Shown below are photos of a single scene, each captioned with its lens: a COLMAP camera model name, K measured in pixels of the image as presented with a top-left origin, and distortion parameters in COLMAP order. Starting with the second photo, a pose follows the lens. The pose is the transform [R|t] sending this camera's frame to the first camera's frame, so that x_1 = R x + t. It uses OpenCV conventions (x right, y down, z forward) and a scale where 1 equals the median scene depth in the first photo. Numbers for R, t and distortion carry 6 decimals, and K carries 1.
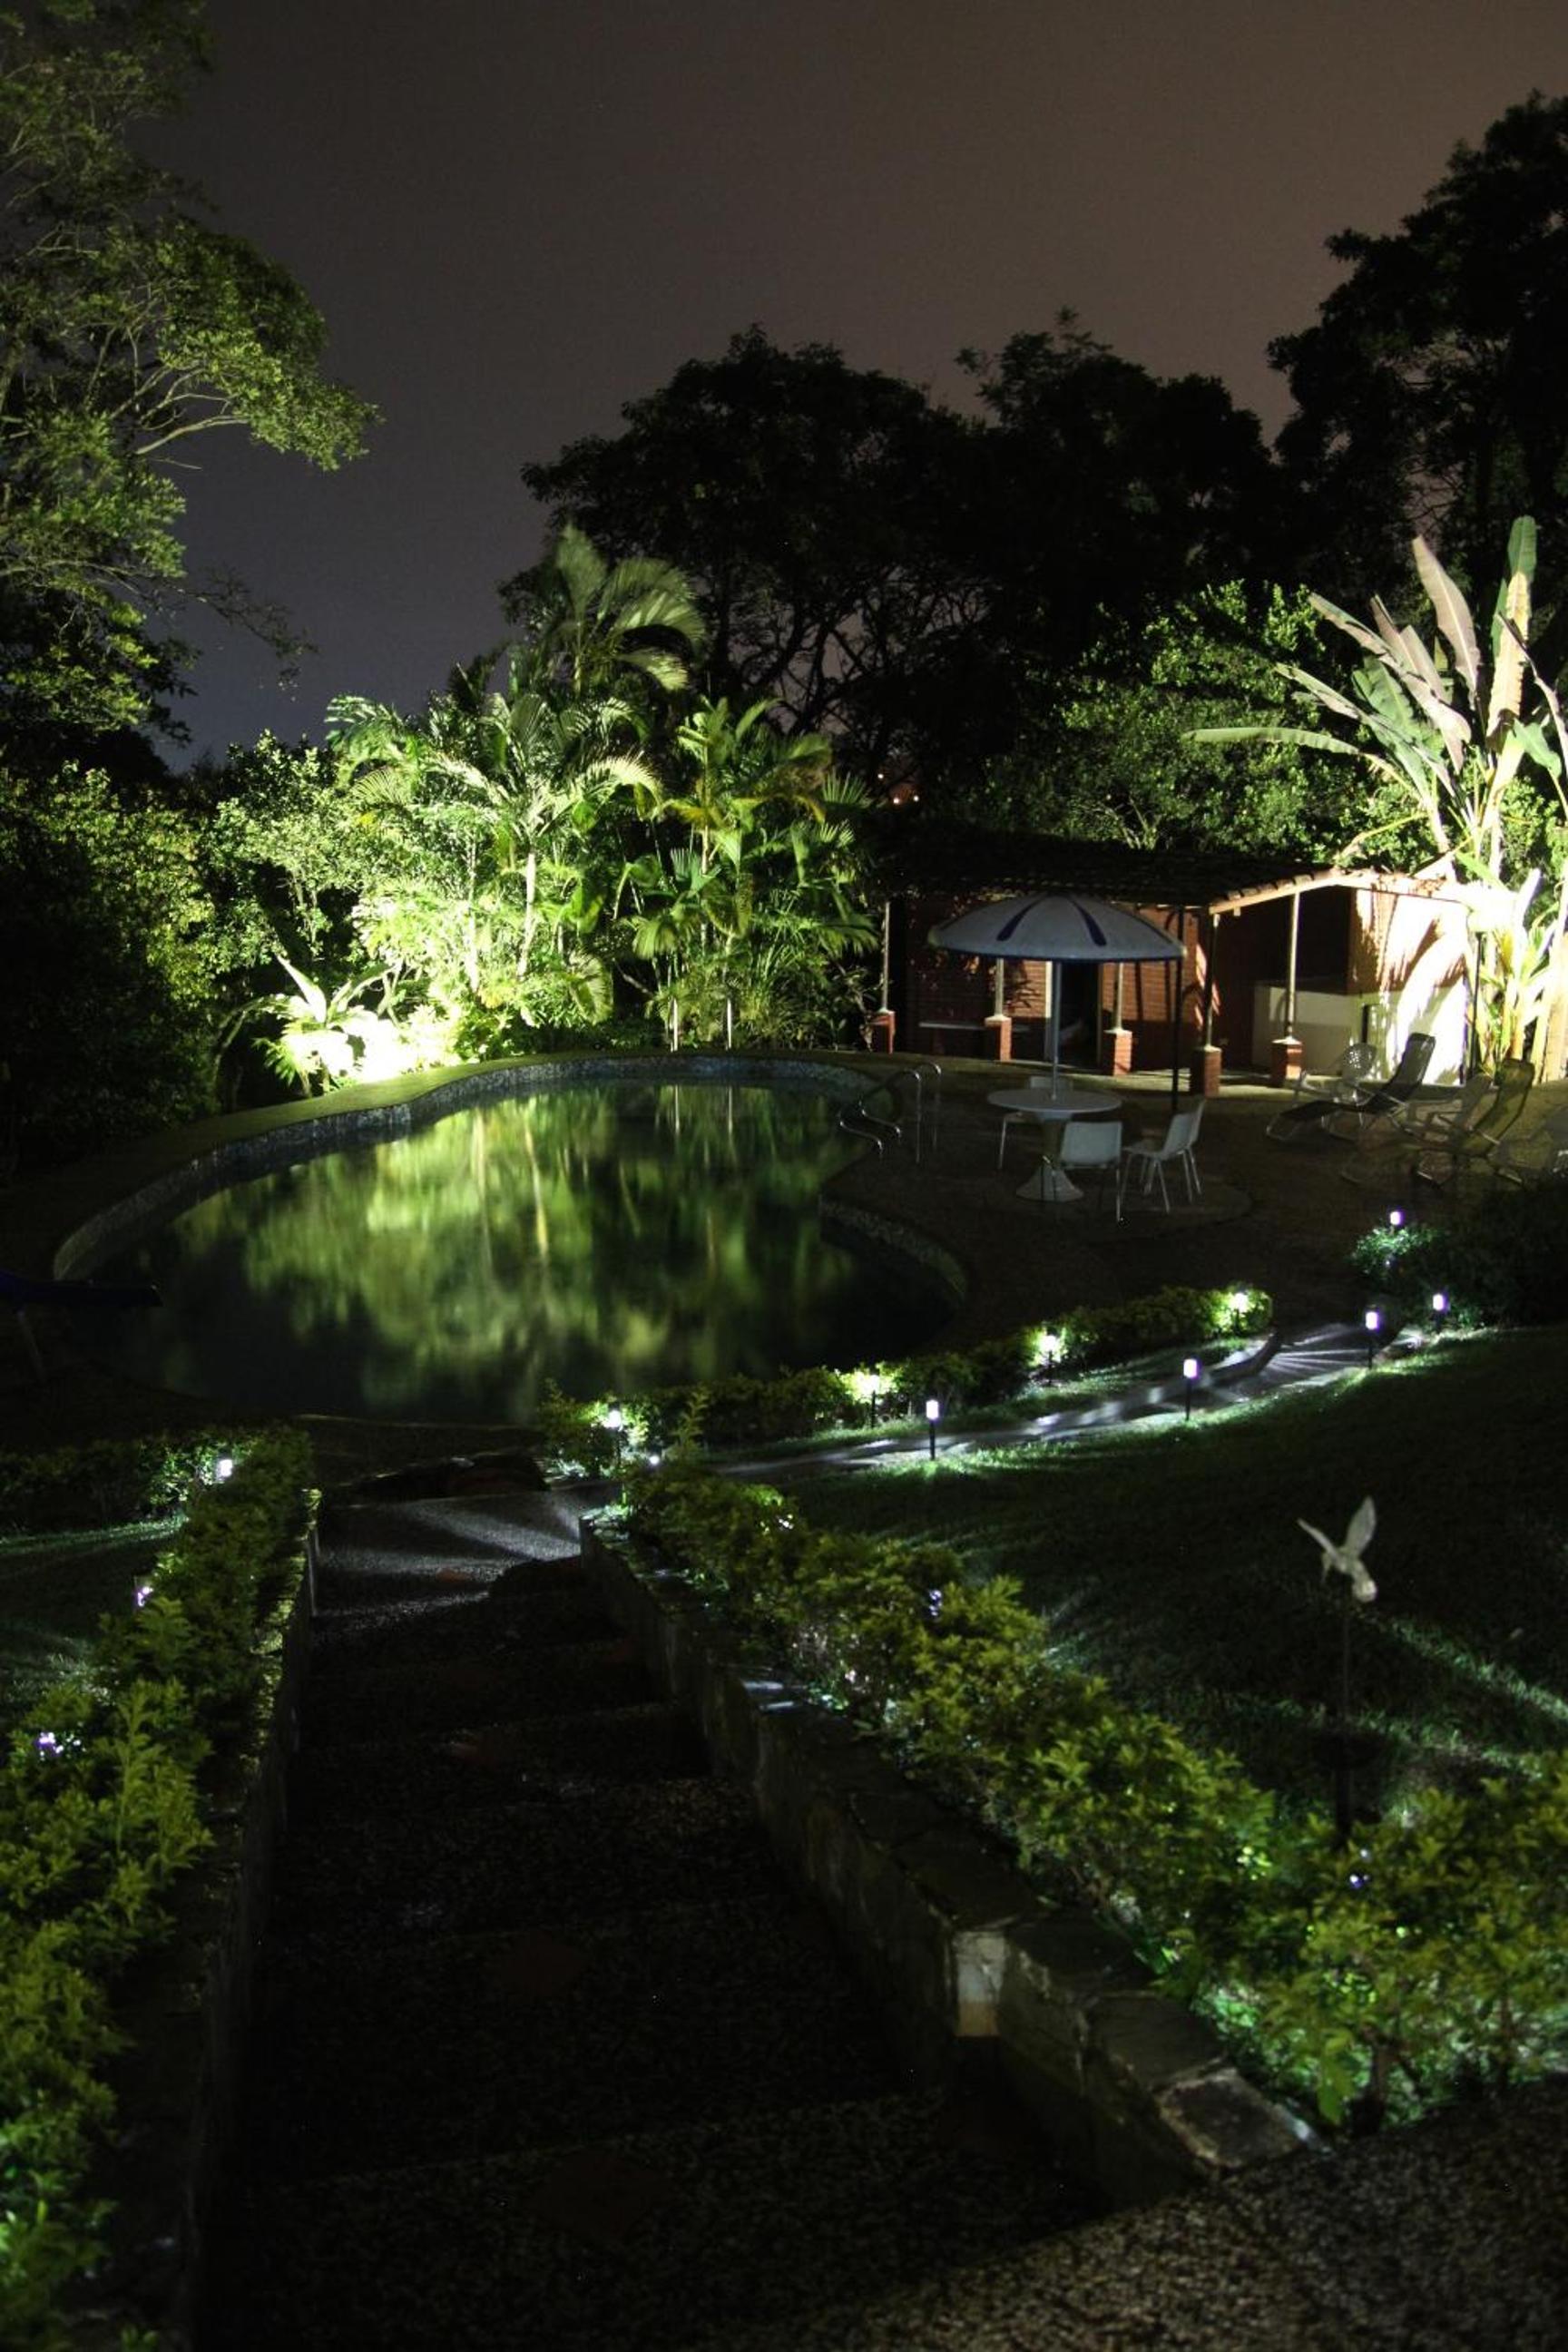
lens RADIAL K [[1816.3, 0, 784.0], [0, 1816.3, 1176.0], [0, 0, 1]] dist [-0.127856, 0.118562]
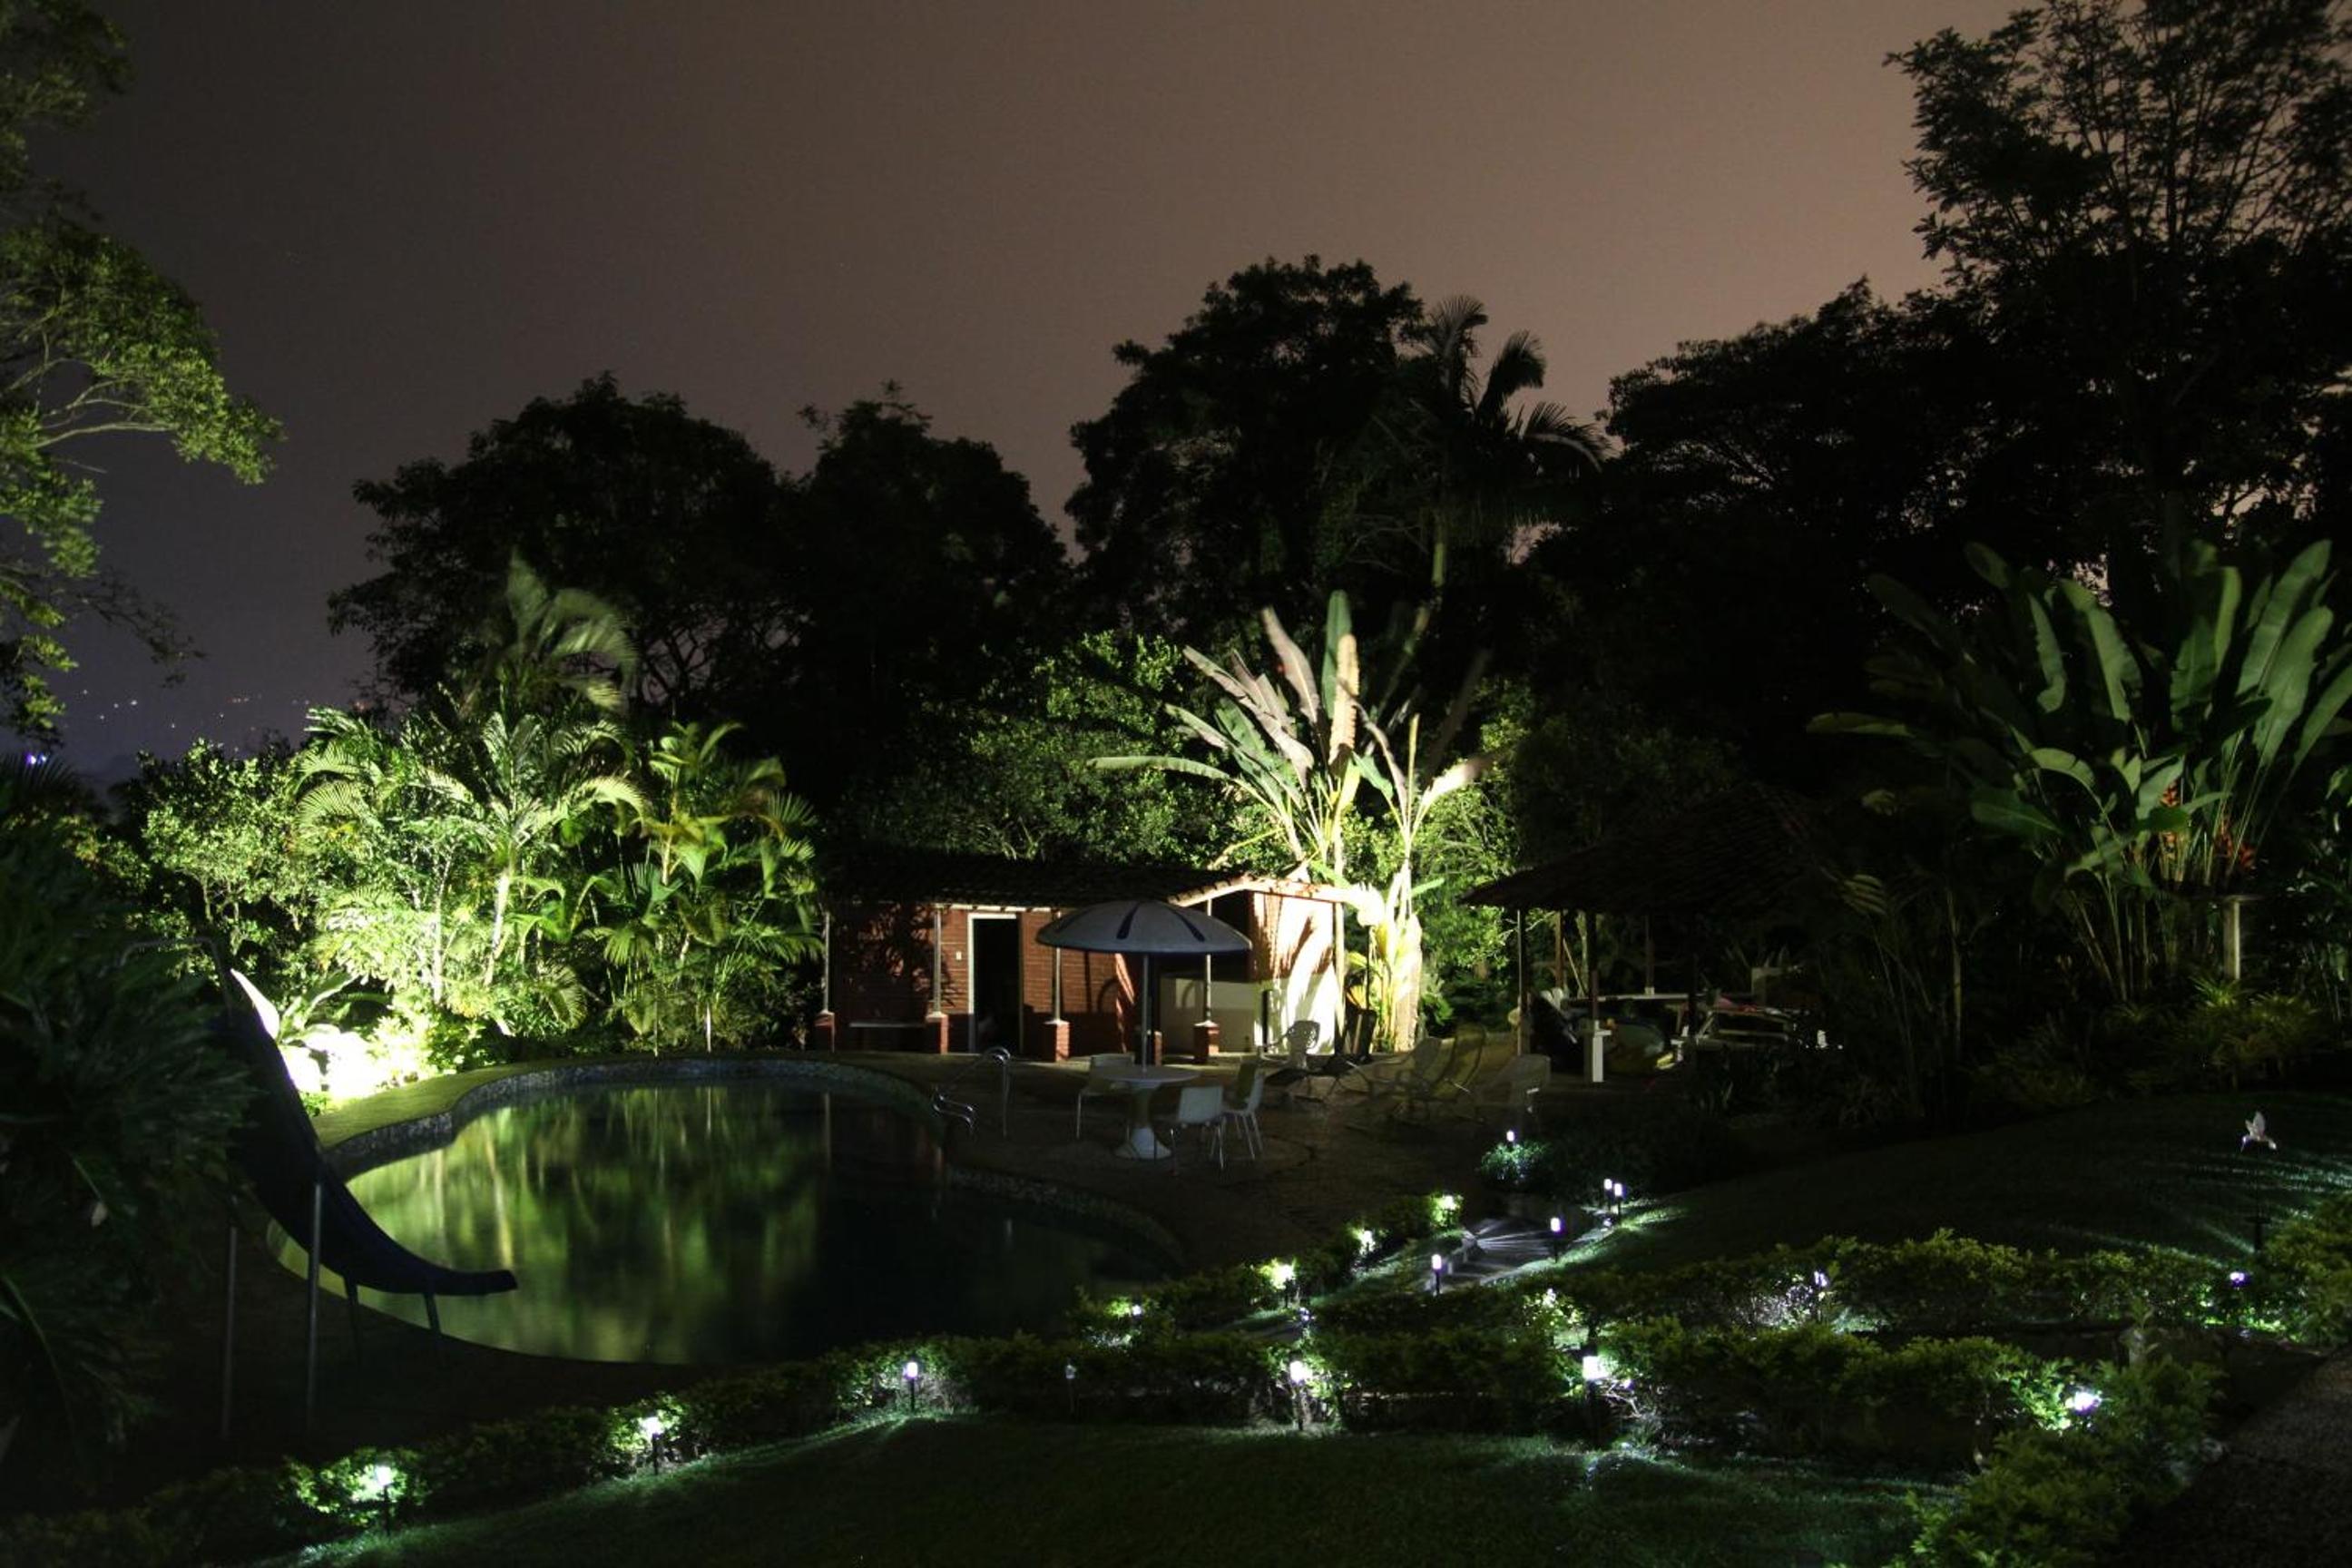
lens RADIAL K [[1816.3, 0, 1176.0], [0, 1816.3, 784.0], [0, 0, 1]] dist [-0.127856, 0.118562]
pose [[0.922214, 0.013909, 0.386429, -0.174589], [0.071012, 0.976264, -0.204610, 0.010375], [-0.380102, 0.216135, 0.899337, -0.067622]]
